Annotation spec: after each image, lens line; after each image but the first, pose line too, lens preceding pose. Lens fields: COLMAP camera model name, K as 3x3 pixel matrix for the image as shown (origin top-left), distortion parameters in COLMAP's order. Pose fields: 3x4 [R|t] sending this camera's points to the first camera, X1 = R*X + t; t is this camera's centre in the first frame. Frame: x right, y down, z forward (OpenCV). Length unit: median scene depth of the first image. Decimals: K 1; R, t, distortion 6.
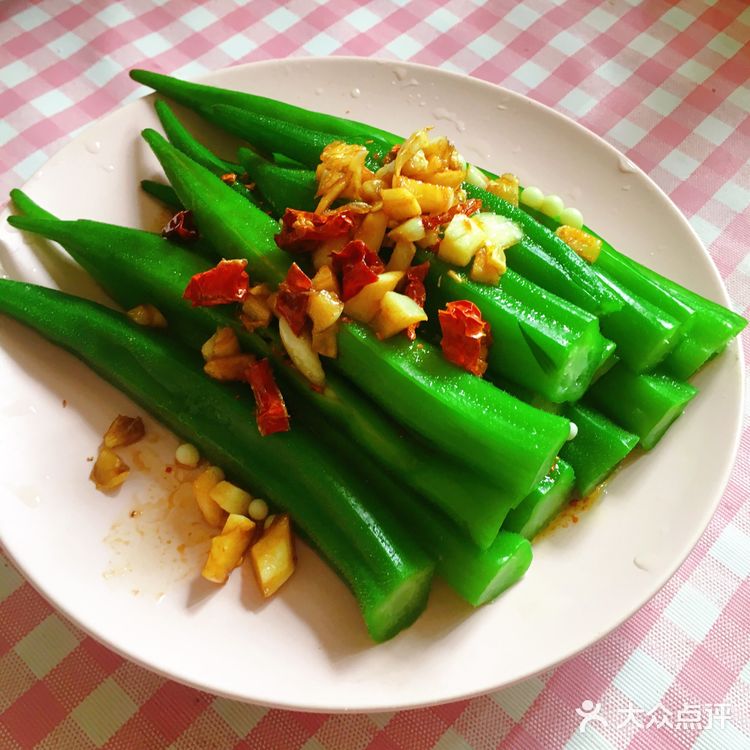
lens RADIAL K [[880.9, 0, 377.7], [0, 880.9, 372.5], [0, 0, 1]] dist [-0.021427, 0.000000]
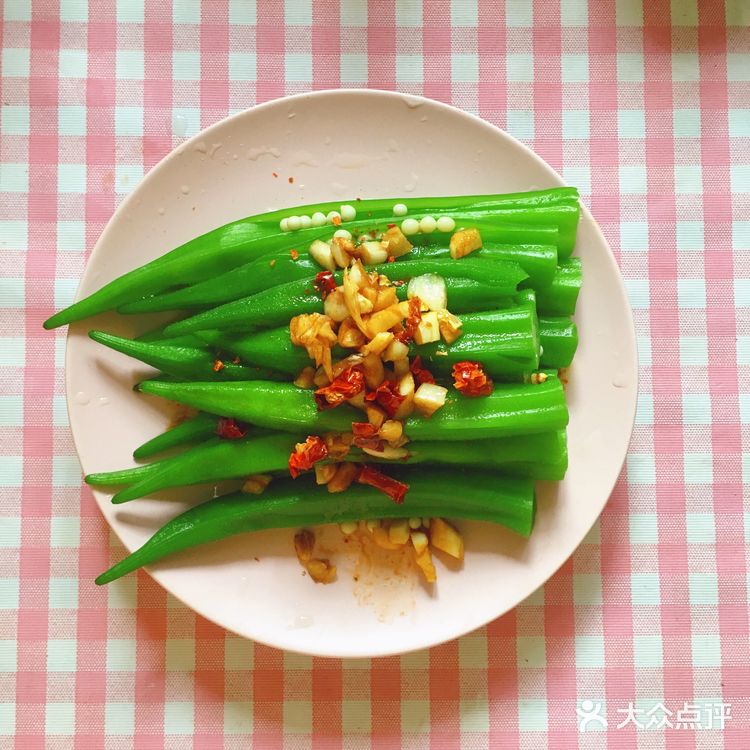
lens RADIAL K [[880.9, 0, 373.2], [0, 880.9, 376.7], [0, 0, 1]] dist [-0.021427, 0.000000]
pose [[0.733764, -0.679370, 0.006868, -0.026937], [0.579163, 0.630755, 0.516449, -0.859339], [-0.355192, -0.374973, 0.856291, -0.200508]]
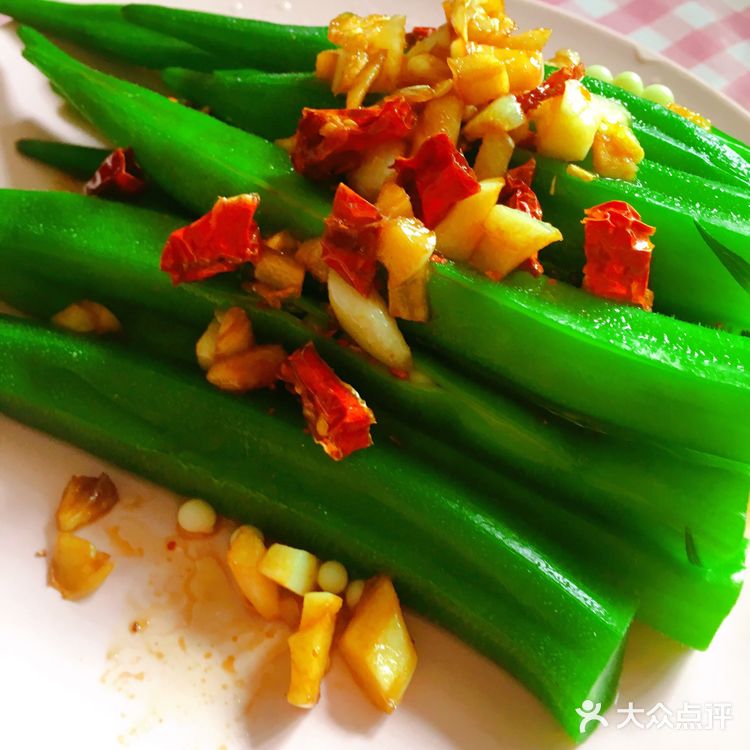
lens RADIAL K [[880.9, 0, 376.2], [0, 880.9, 377.0], [0, 0, 1]] dist [-0.021427, 0.000000]
pose [[0.965896, -0.167550, 0.197415, -0.212071], [0.172010, 0.985080, -0.005540, 0.020458], [-0.193541, 0.039308, 0.980304, 0.361157]]
